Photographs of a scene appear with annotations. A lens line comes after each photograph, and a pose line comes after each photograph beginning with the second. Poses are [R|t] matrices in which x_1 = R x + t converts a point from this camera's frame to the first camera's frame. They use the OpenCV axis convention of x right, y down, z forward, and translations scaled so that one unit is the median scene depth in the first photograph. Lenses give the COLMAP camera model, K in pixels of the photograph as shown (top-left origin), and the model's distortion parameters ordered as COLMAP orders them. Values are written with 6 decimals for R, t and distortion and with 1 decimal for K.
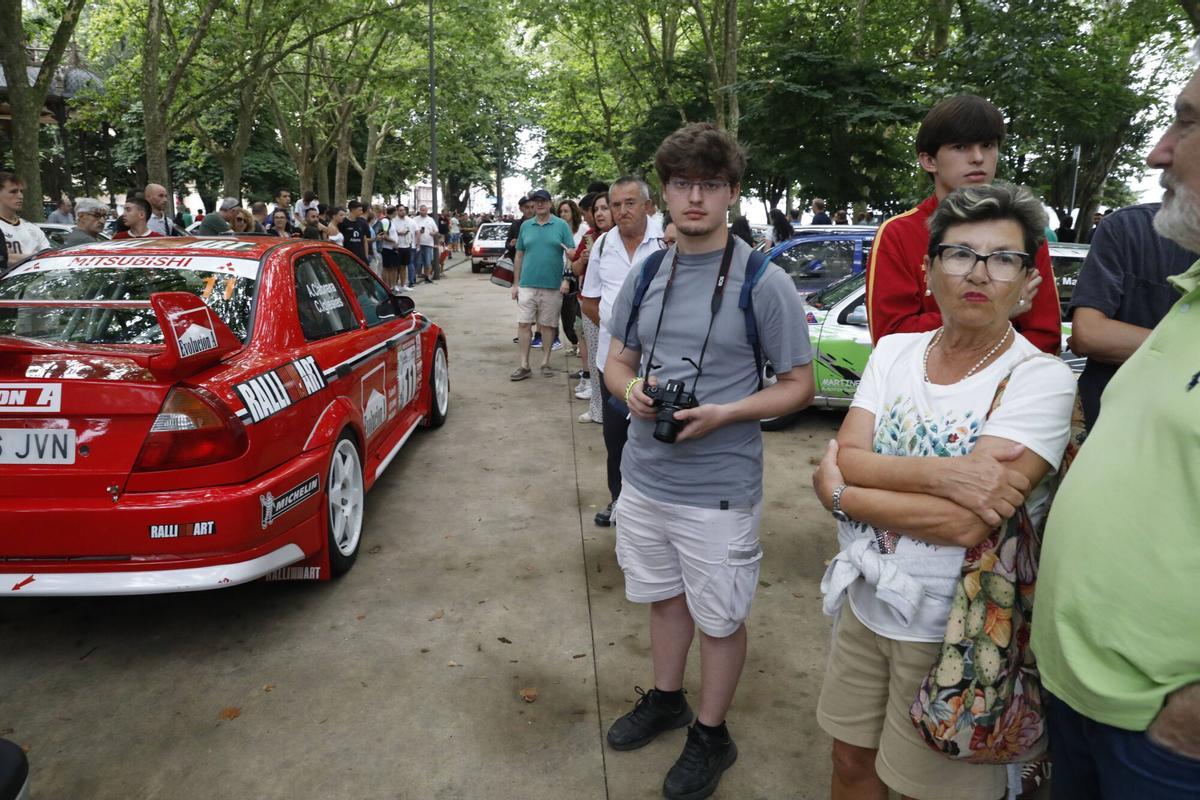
lens RADIAL K [[1032.5, 0, 600.0], [0, 1032.5, 400.0], [0, 0, 1]] dist [-0.006958, 0.089091]
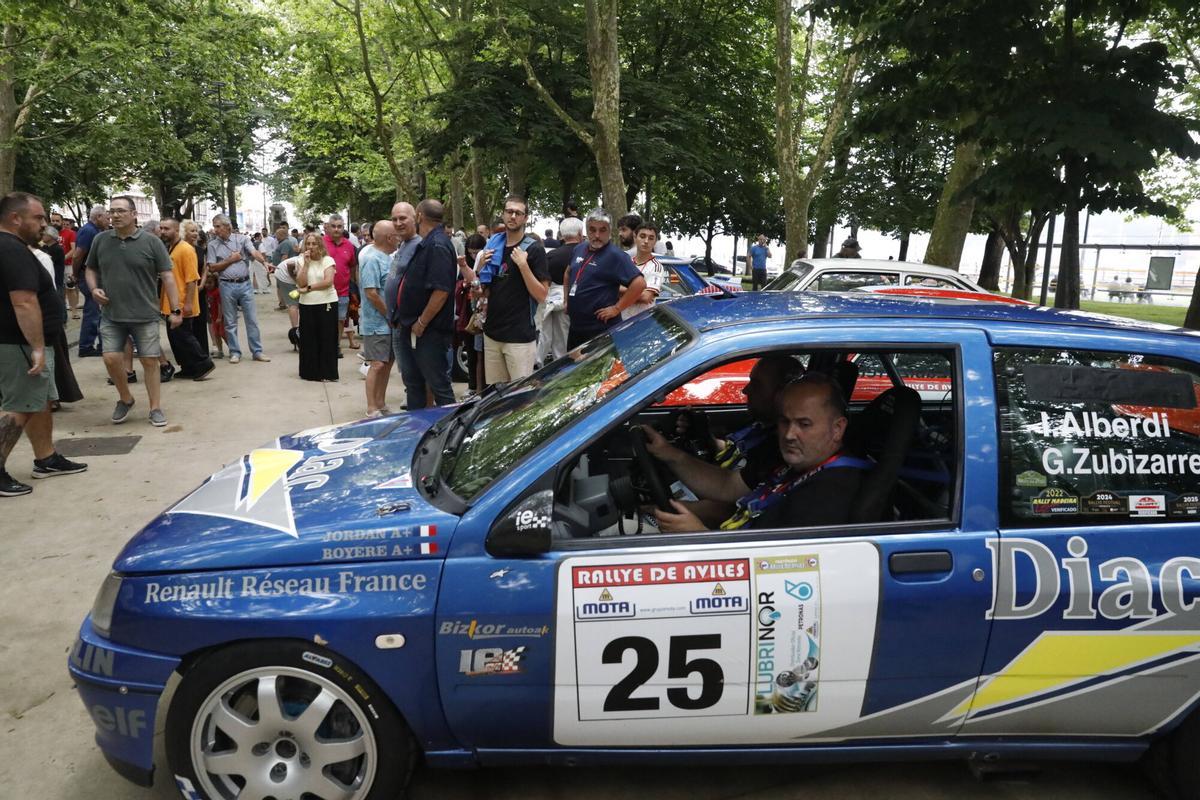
lens RADIAL K [[1031.4, 0, 583.8], [0, 1031.4, 413.7], [0, 0, 1]] dist [-0.005970, 0.088264]
pose [[0.976277, -0.024901, 0.215089, -0.022229], [0.026496, 0.999639, -0.004535, -0.073954], [-0.214898, 0.010126, 0.976584, 0.422410]]
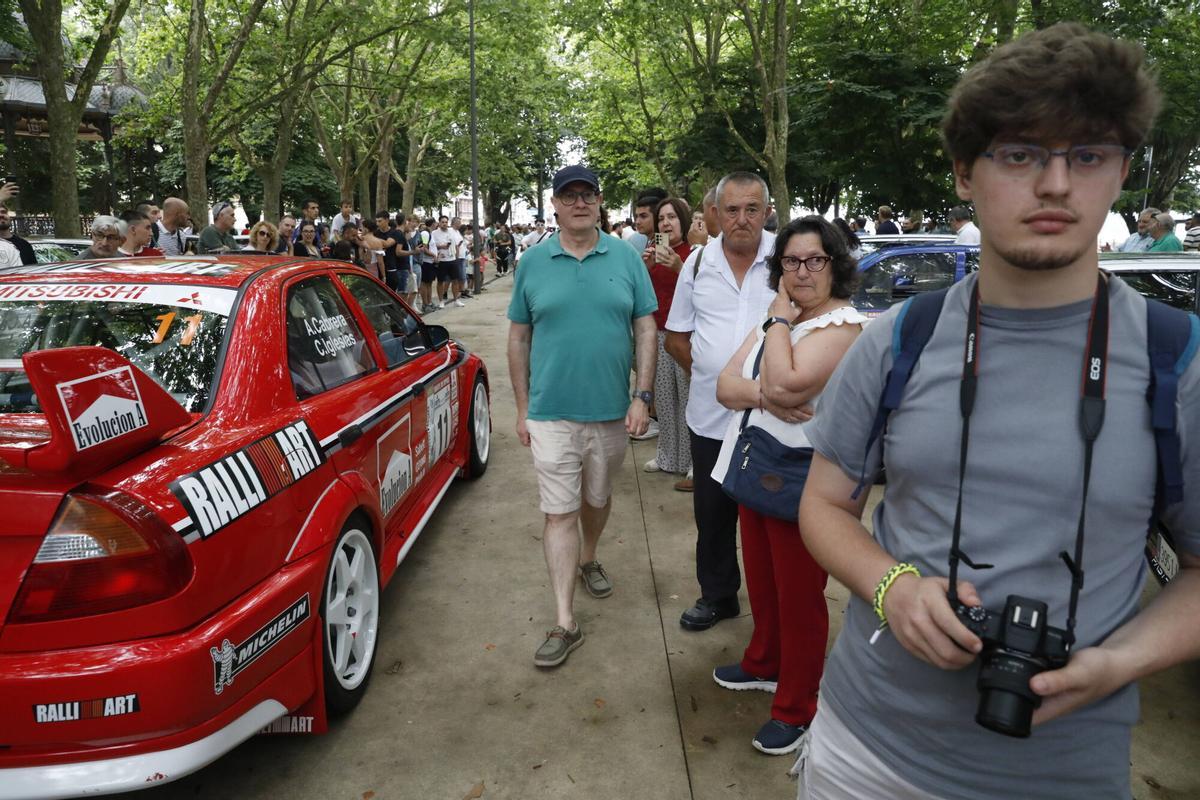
lens RADIAL K [[1032.5, 0, 600.0], [0, 1032.5, 400.0], [0, 0, 1]] dist [-0.006958, 0.089091]
pose [[0.999220, -0.002474, -0.039400, -0.003961], [0.002078, 0.999947, -0.010085, -0.004742], [0.039423, 0.009995, 0.999173, 0.026665]]
